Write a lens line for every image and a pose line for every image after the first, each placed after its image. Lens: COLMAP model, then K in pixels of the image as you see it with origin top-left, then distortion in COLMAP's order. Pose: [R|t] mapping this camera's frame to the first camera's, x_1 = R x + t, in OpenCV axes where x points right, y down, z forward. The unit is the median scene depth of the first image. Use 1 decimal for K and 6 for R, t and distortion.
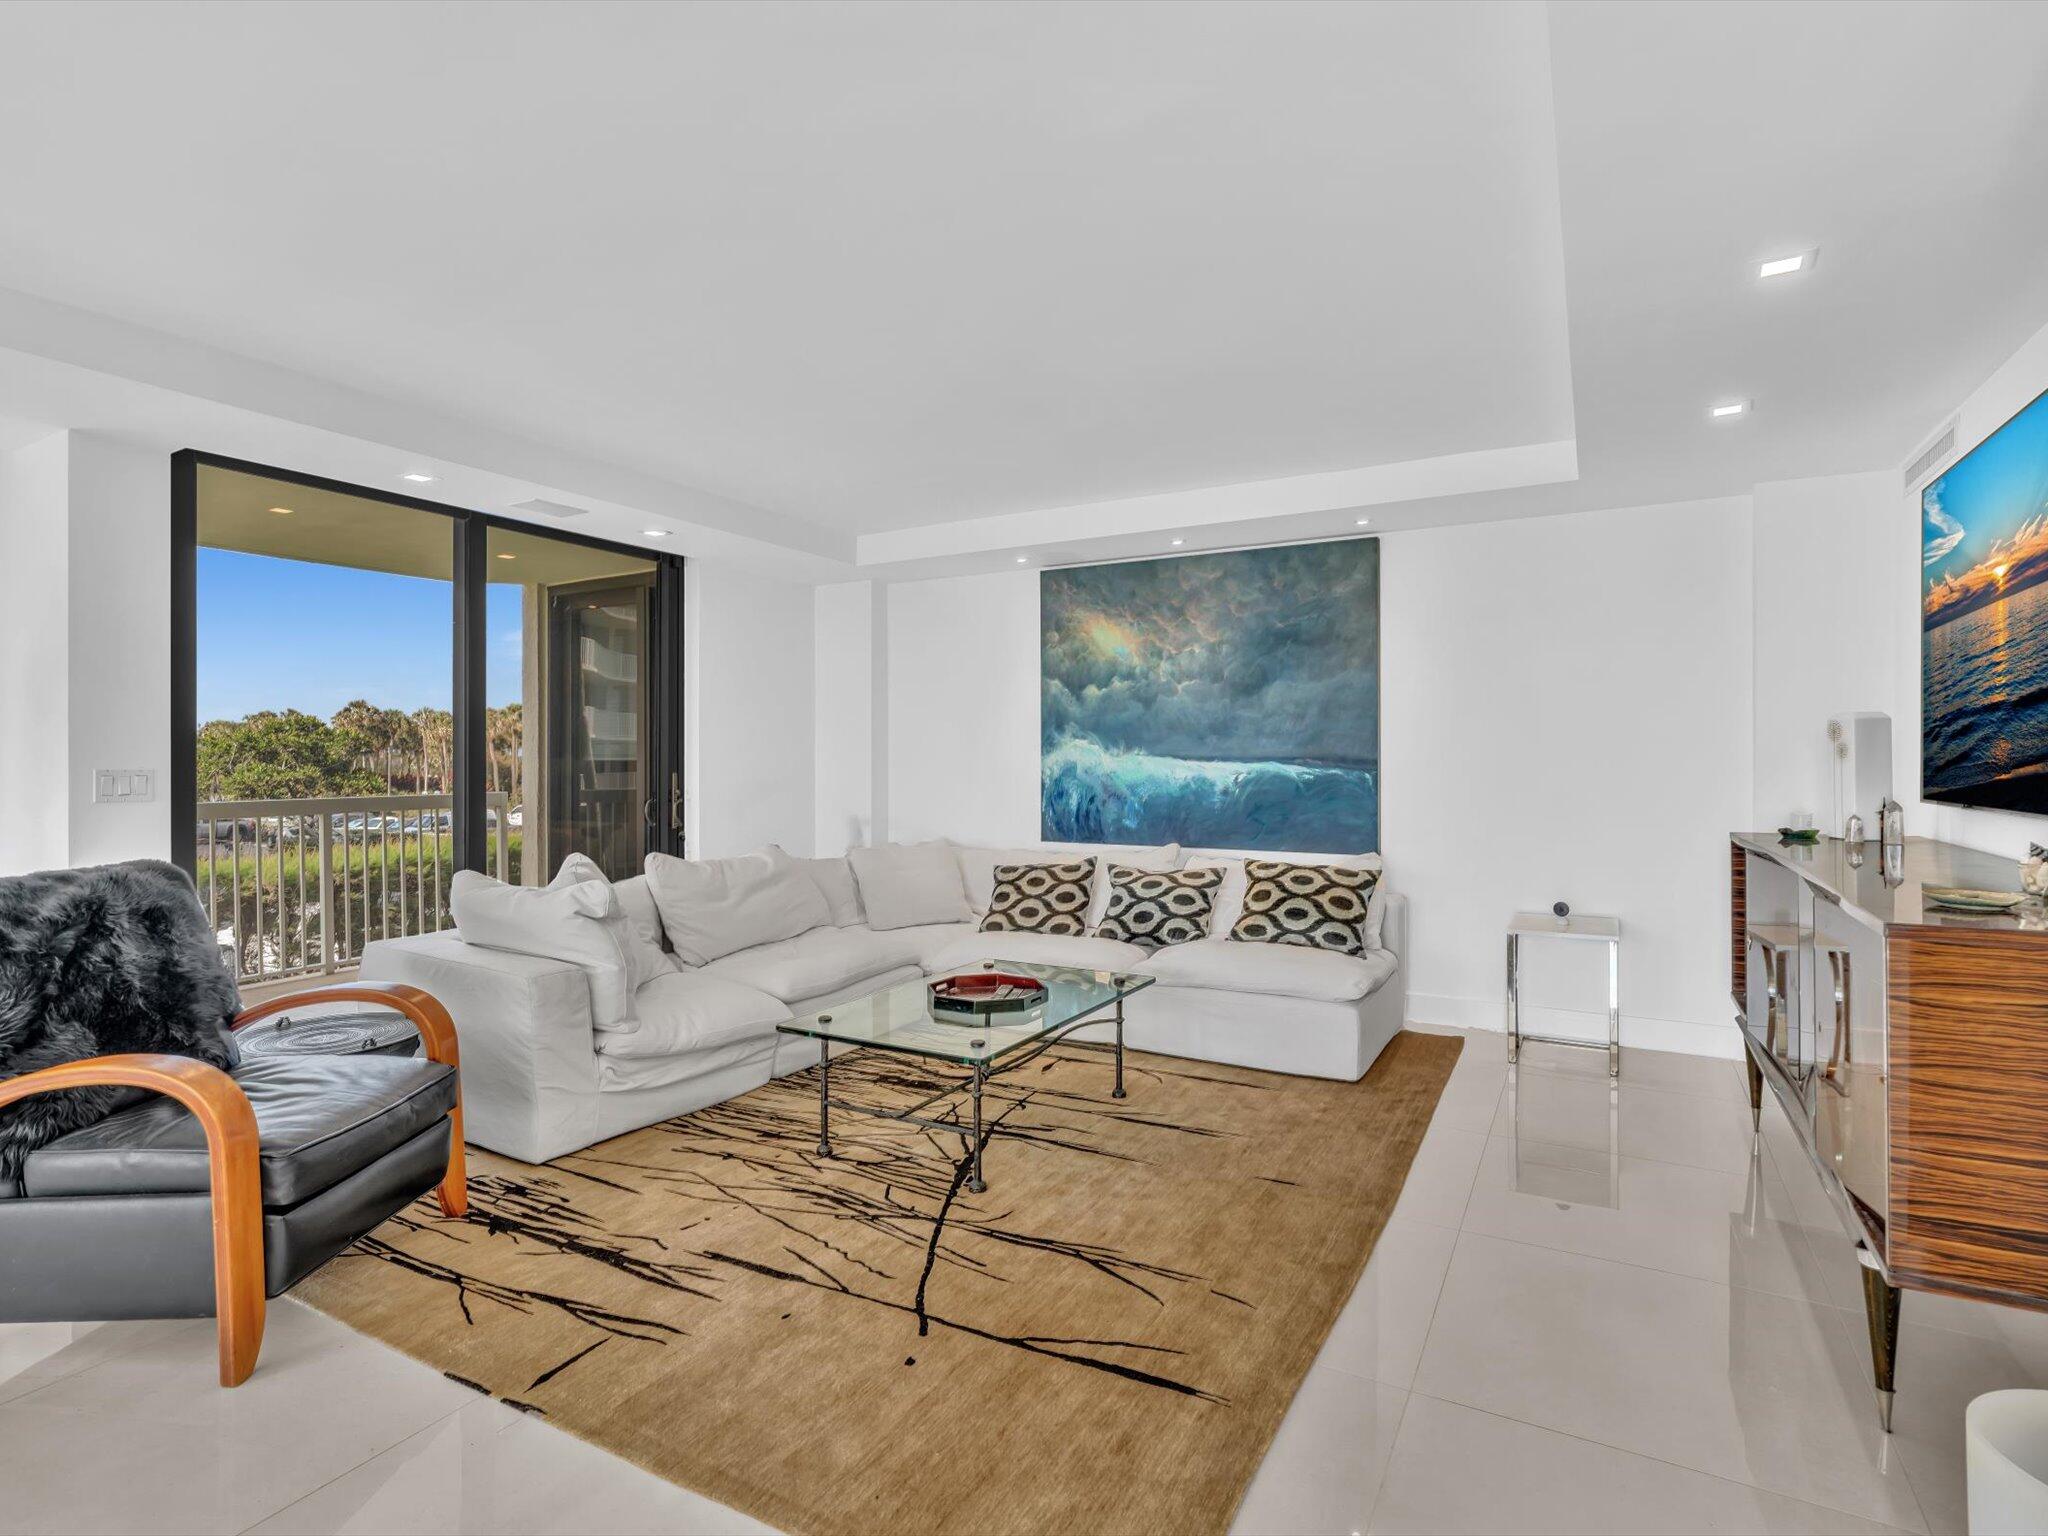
lens RADIAL K [[1045.7, 0, 1025.8], [0, 1045.7, 761.5], [0, 0, 1]] dist [-0.002738, 0.002945]
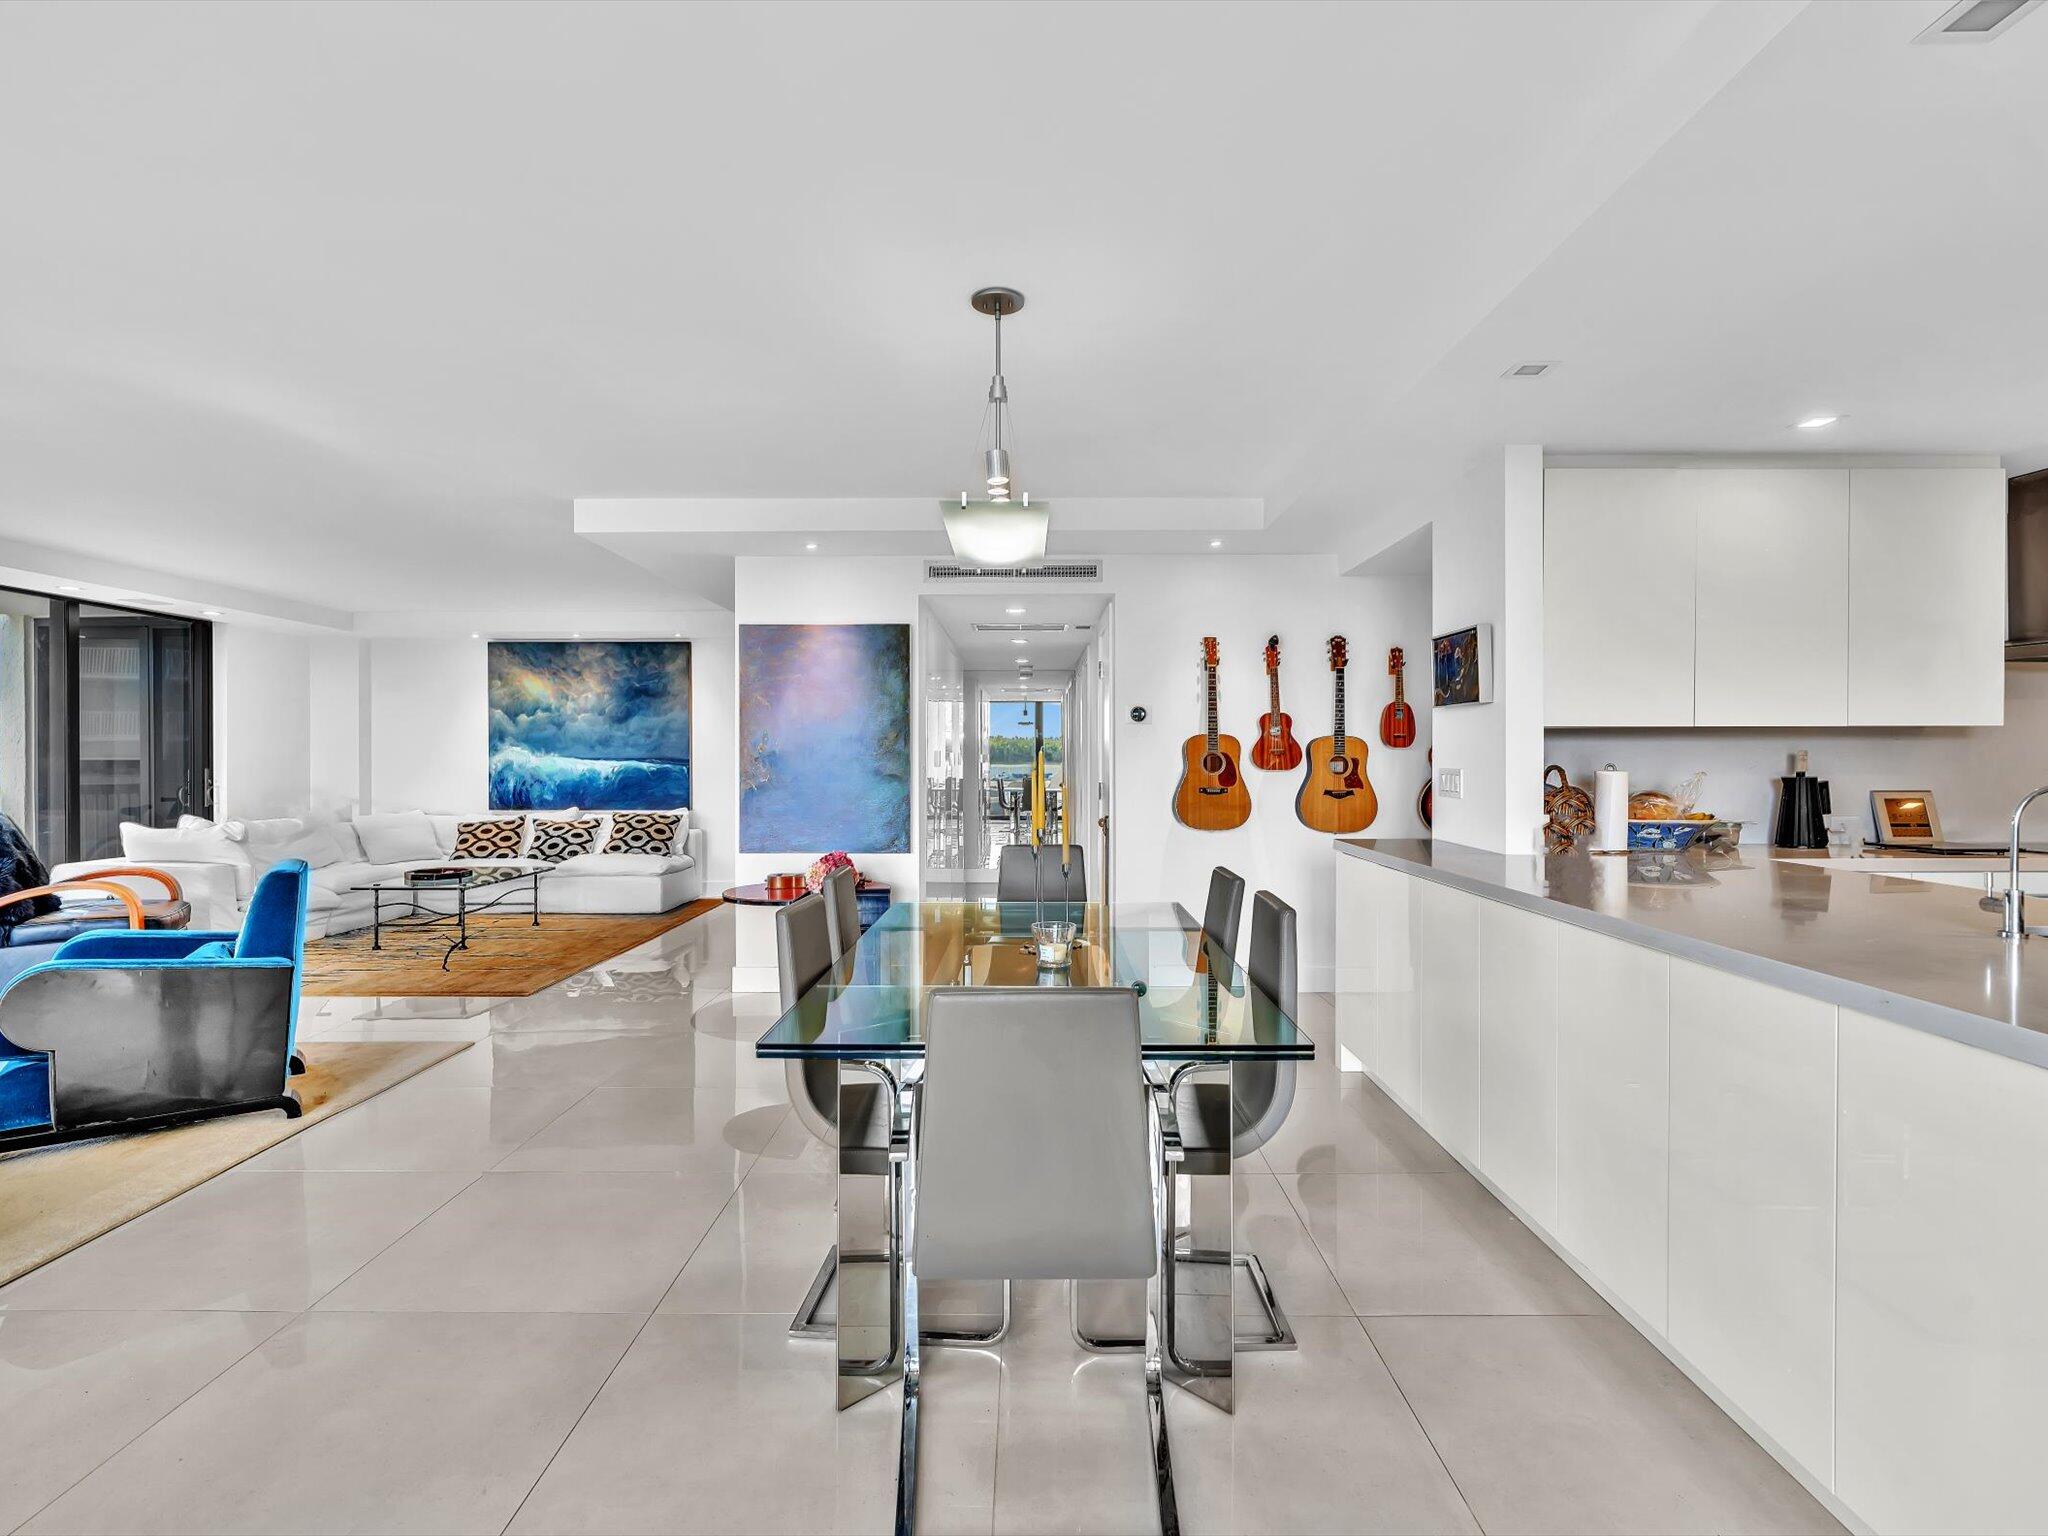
lens RADIAL K [[1045.7, 0, 1023.6], [0, 1045.7, 770.2], [0, 0, 1]] dist [-0.002738, 0.002945]
pose [[0.879338, -0.005336, 0.476168, -0.031144], [0.001847, 0.999968, 0.007794, 0.004033], [-0.476195, -0.005974, 0.879320, -0.921040]]
